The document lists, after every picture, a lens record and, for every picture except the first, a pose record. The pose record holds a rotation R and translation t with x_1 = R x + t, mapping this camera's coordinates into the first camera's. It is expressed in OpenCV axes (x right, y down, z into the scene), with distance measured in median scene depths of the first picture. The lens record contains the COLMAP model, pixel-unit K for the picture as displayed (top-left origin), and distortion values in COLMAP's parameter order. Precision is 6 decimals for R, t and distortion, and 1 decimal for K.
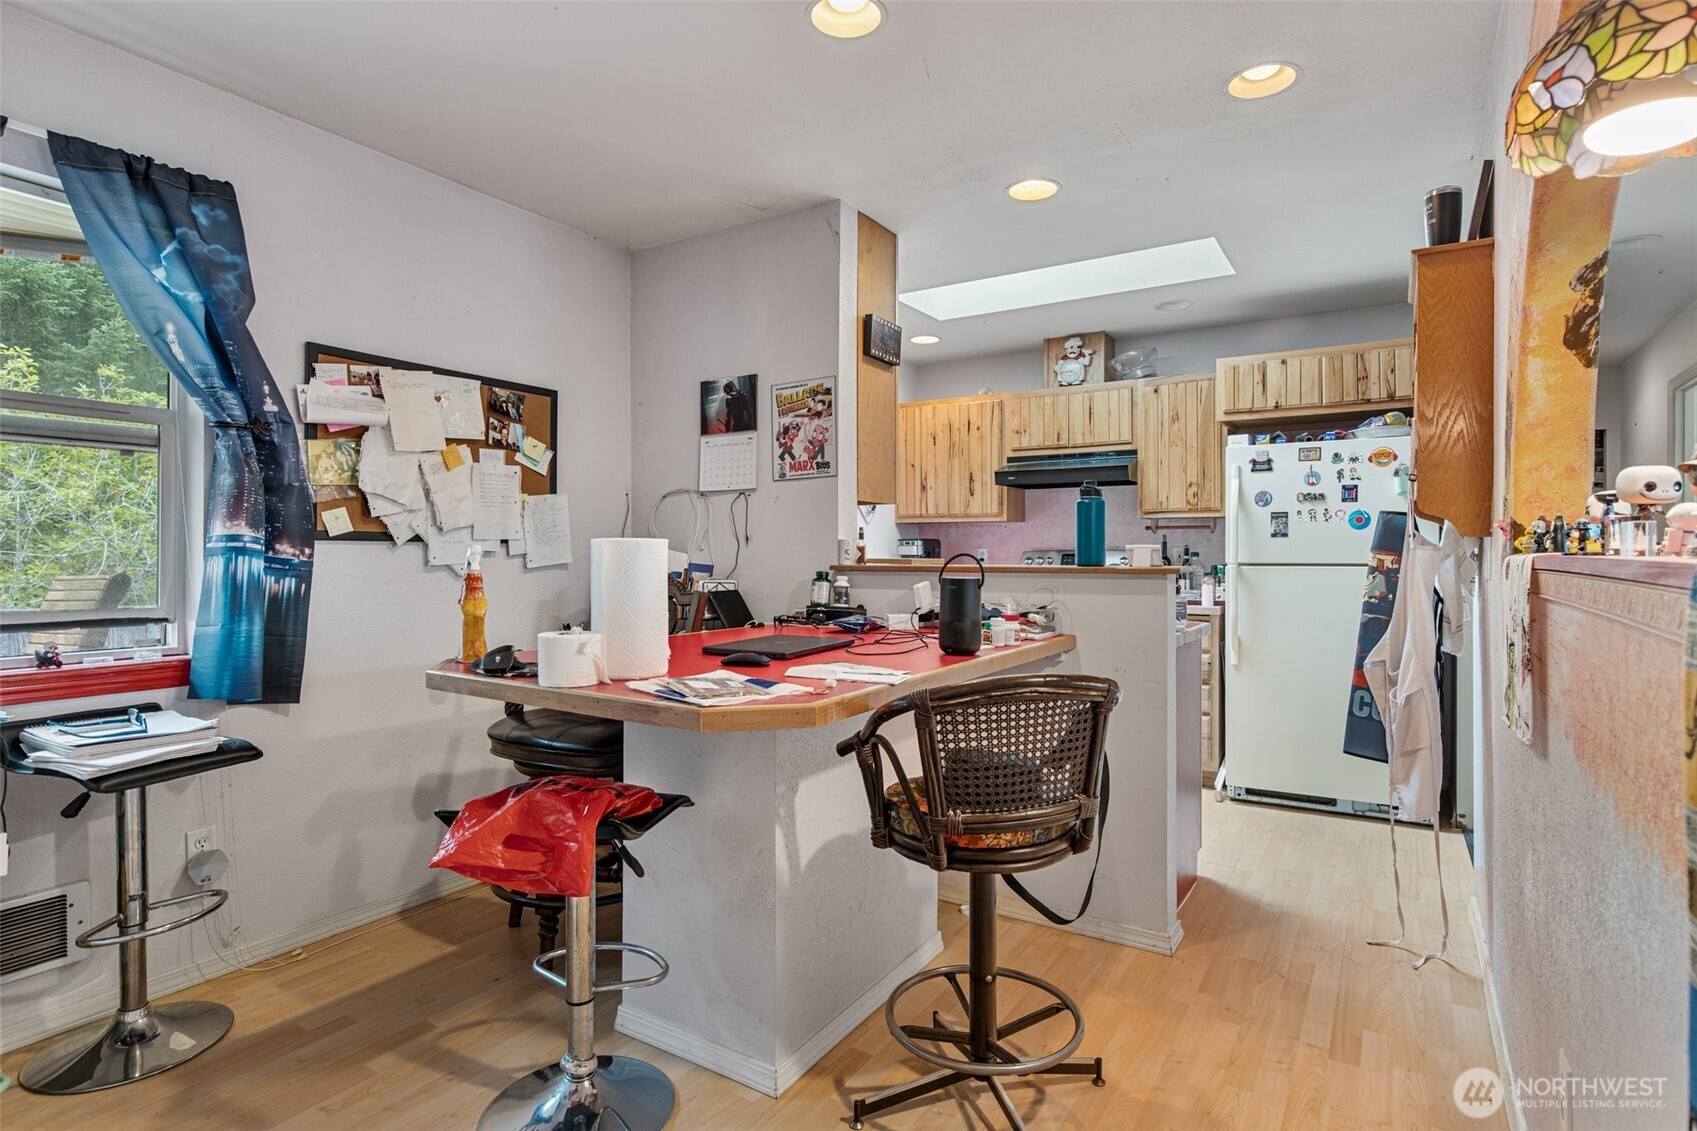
lens RADIAL K [[872.5, 0, 850.2], [0, 872.5, 558.1], [0, 0, 1]] dist [0.001121, 0.000097]
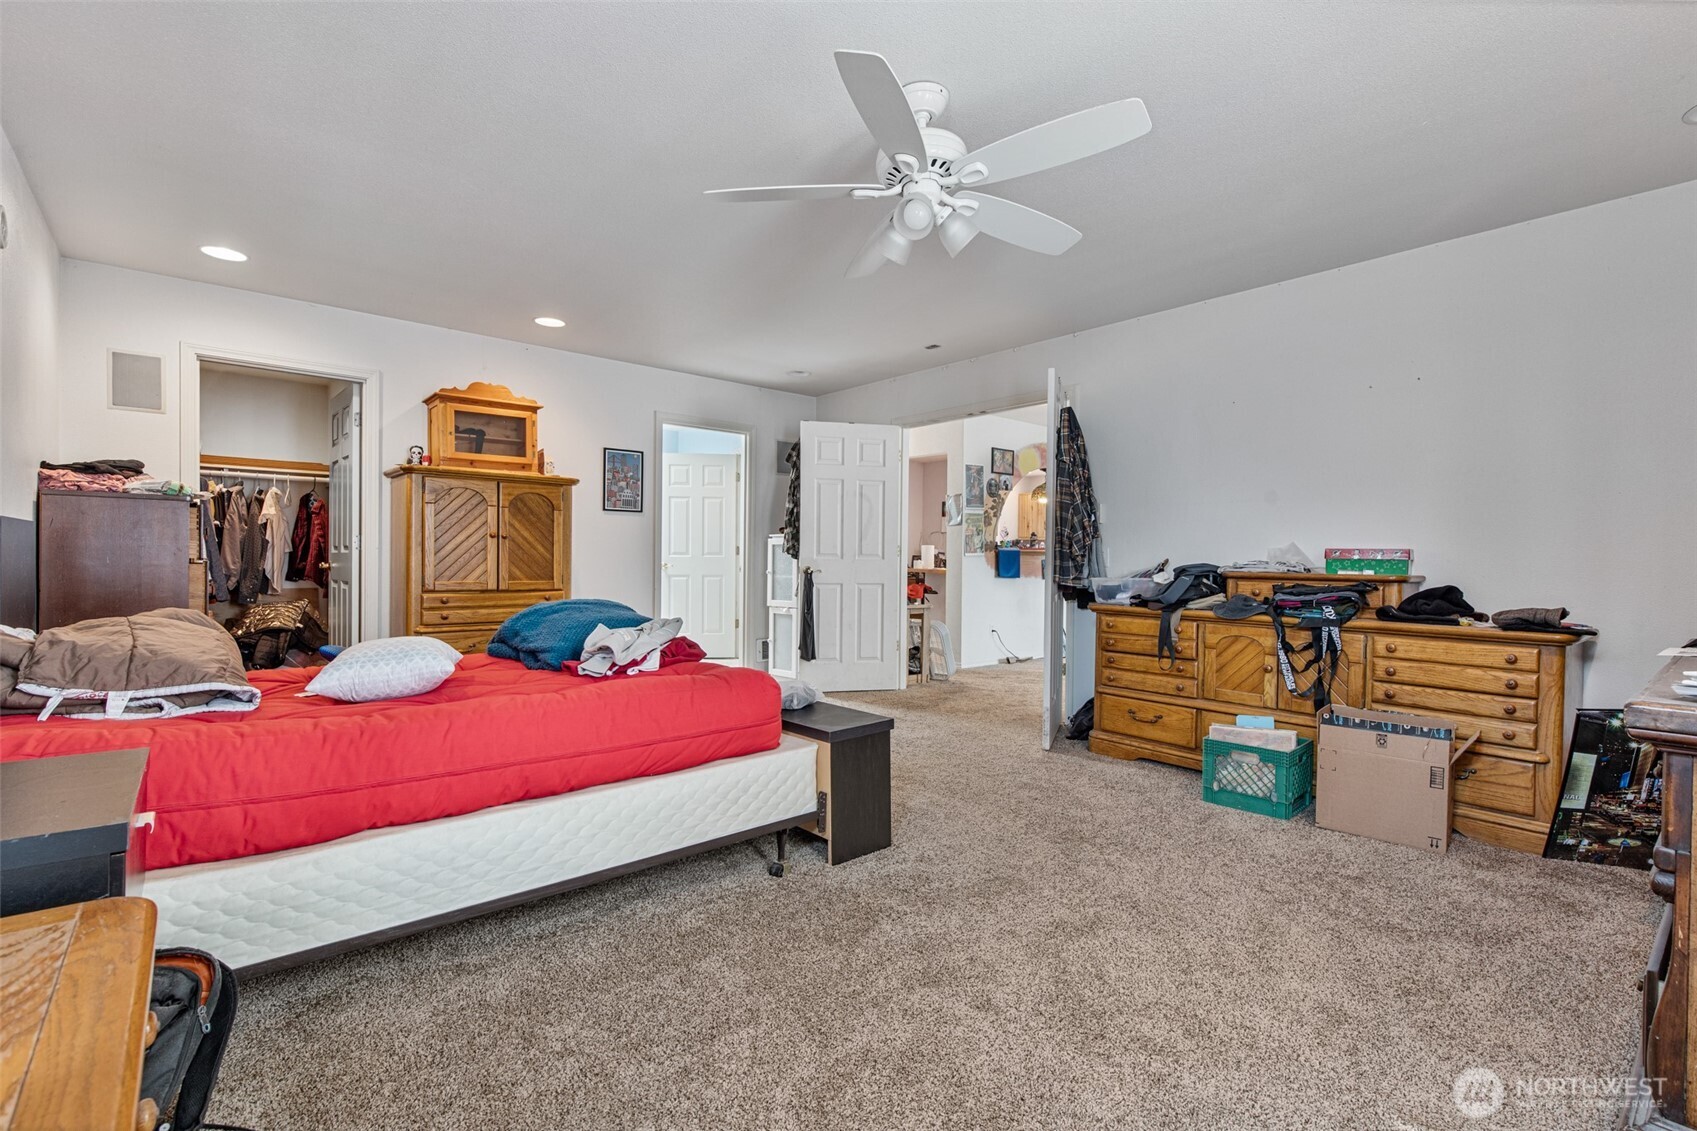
lens RADIAL K [[767.8, 0, 846.4], [0, 767.8, 564.9], [0, 0, 1]] dist [0.011779, 0.000266]
pose [[0.954212, 0.011836, -0.298898, 0.435038], [-0.011044, 0.999930, 0.004340, 0.050548], [0.298929, -0.000840, 0.954275, -2.304849]]
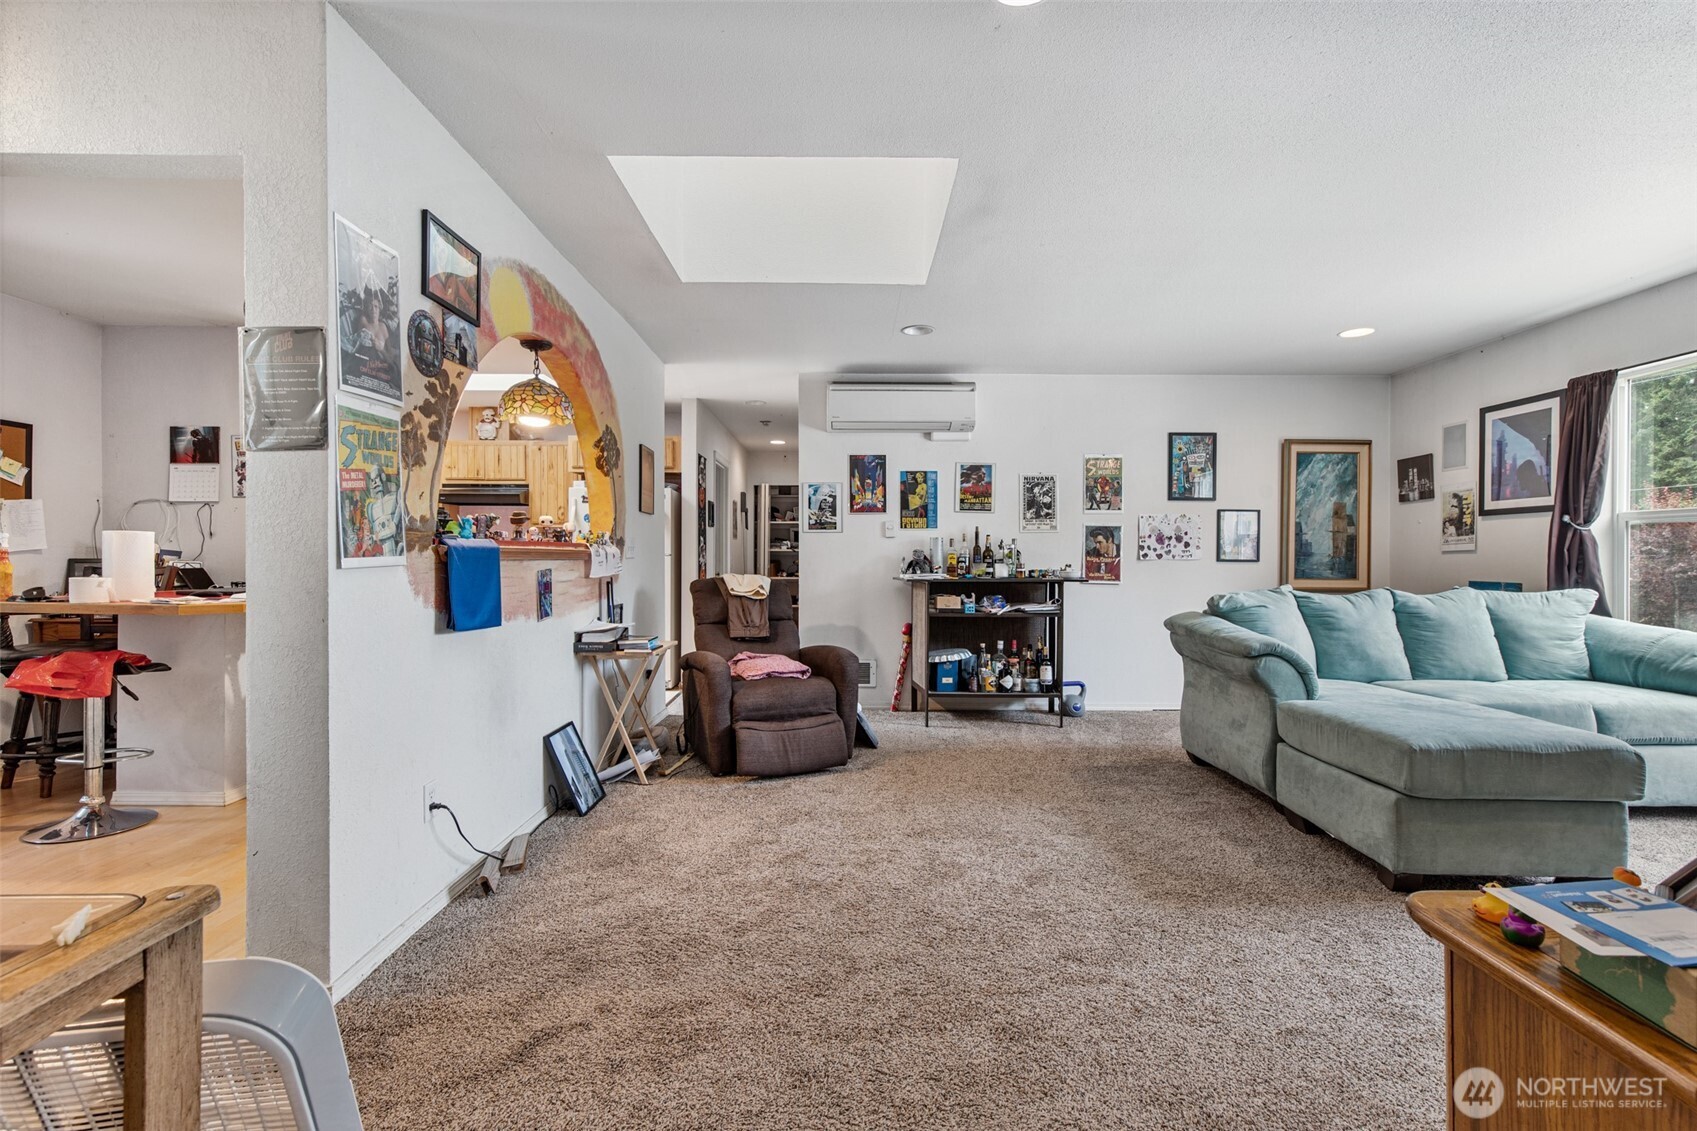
lens RADIAL K [[767.8, 0, 846.9], [0, 767.8, 560.3], [0, 0, 1]] dist [0.011779, 0.000266]
pose [[0.846750, 0.001704, 0.531988, 0.104990], [-0.001142, 0.999998, -0.001385, 0.024484], [-0.531989, 0.000566, 0.846751, -0.749136]]
